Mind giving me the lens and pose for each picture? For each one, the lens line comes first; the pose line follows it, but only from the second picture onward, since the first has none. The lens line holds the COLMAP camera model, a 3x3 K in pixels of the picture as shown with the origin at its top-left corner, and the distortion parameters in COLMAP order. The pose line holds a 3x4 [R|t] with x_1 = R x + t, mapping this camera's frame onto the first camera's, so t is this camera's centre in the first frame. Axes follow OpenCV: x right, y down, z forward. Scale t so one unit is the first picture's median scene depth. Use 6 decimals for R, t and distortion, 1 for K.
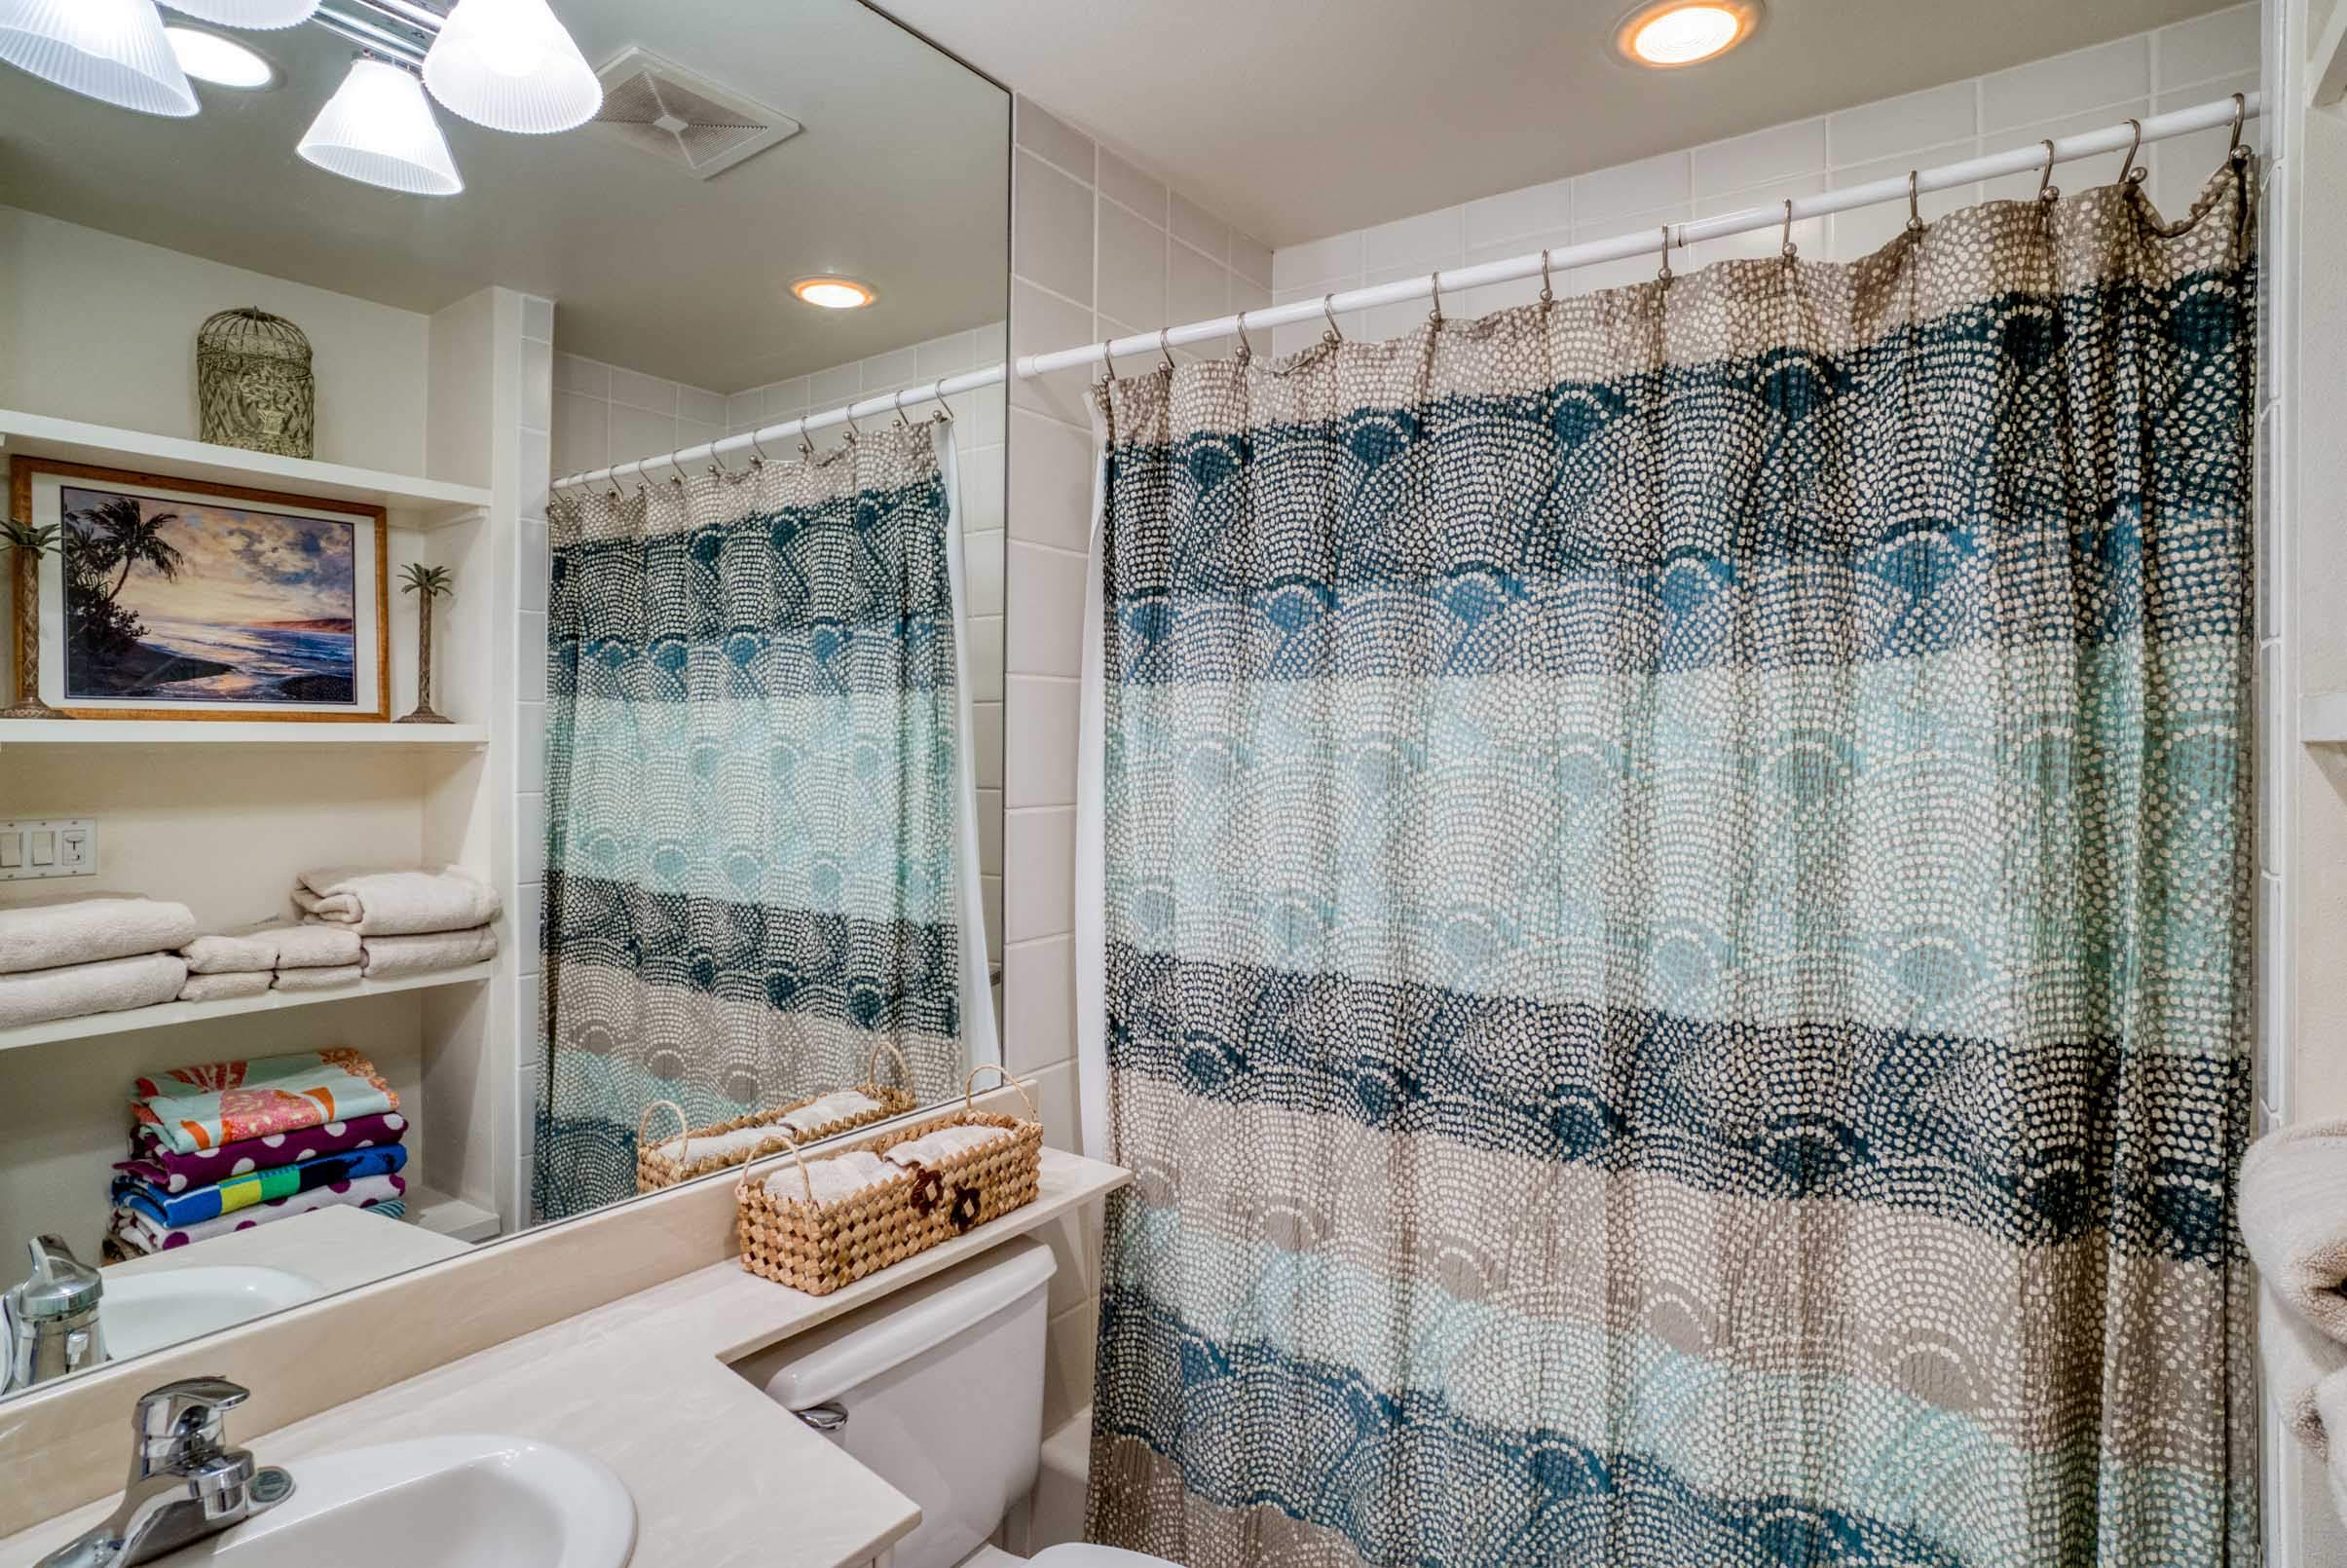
lens RADIAL K [[1236.6, 0, 1168.4], [0, 1236.6, 751.2], [0, 0, 1]] dist [-0.062201, 0.028852]
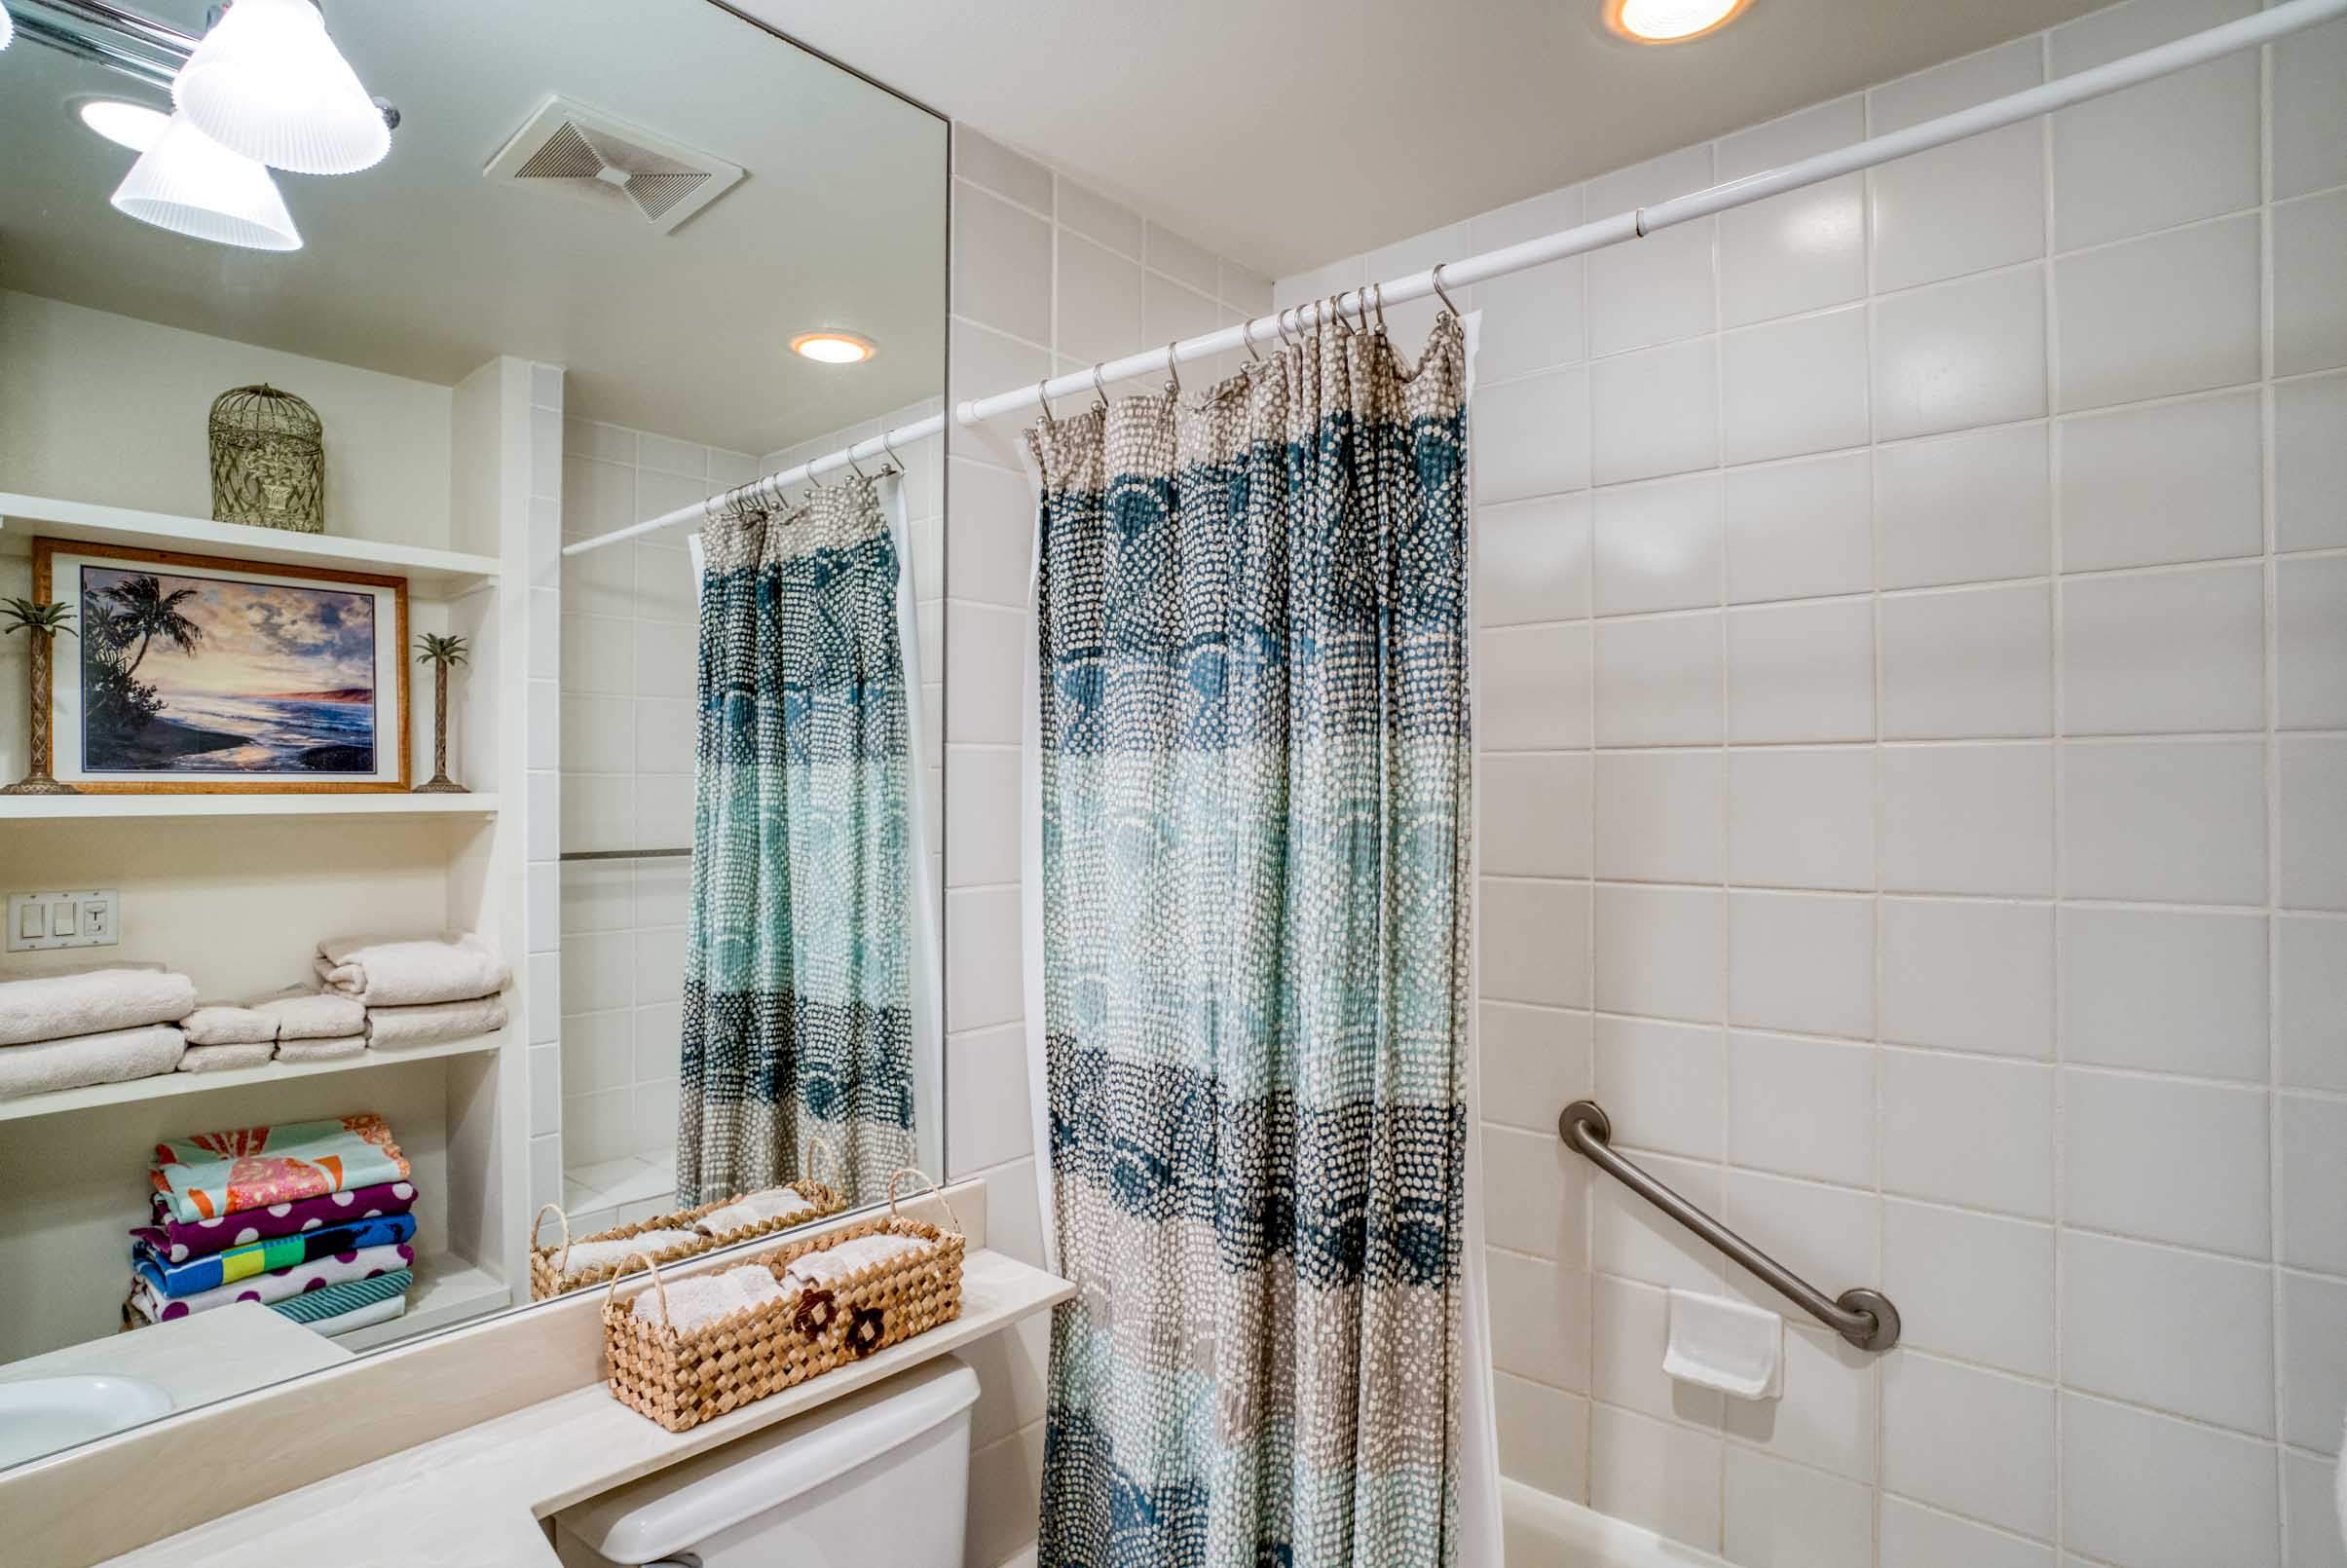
lens RADIAL K [[1236.6, 0, 1158.2], [0, 1236.6, 795.0], [0, 0, 1]] dist [-0.062201, 0.028852]
pose [[0.995831, -0.007558, -0.090908, 0.132026], [0.006974, 0.999953, -0.006739, -0.018759], [0.090955, 0.006076, 0.995836, 0.102793]]
